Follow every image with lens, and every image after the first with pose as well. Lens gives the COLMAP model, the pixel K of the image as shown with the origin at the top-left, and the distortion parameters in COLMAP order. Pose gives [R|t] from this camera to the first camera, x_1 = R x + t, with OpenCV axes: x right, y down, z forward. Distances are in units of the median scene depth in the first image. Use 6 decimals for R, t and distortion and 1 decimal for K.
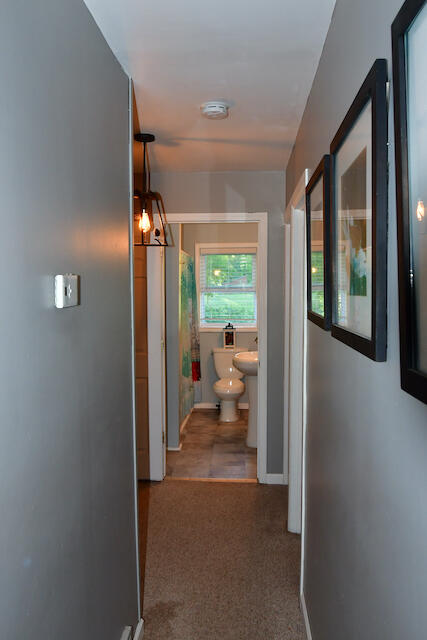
lens RADIAL K [[525.2, 0, 213.5], [0, 525.2, 320.0], [0, 0, 1]] dist [-0.003237, -0.001953]
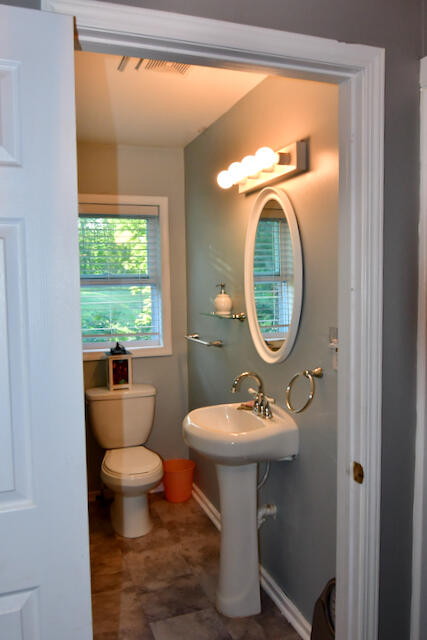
lens RADIAL K [[525.2, 0, 213.5], [0, 525.2, 320.0], [0, 0, 1]] dist [-0.003237, -0.001953]
pose [[0.914272, -0.036312, 0.403470, -0.095783], [0.034335, 0.999337, 0.012137, -0.020506], [-0.403643, 0.002757, 0.914912, 0.462196]]
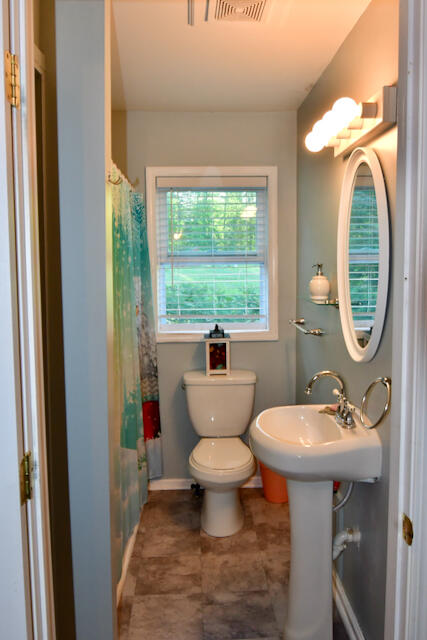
lens RADIAL K [[531.2, 0, 227.4], [0, 531.2, 304.2], [0, 0, 1]] dist [-0.008415, -0.010508]
pose [[0.992580, -0.013589, 0.120831, -0.020891], [0.010729, 0.999647, 0.024286, -0.026191], [-0.121119, -0.022809, 0.992376, 0.488233]]
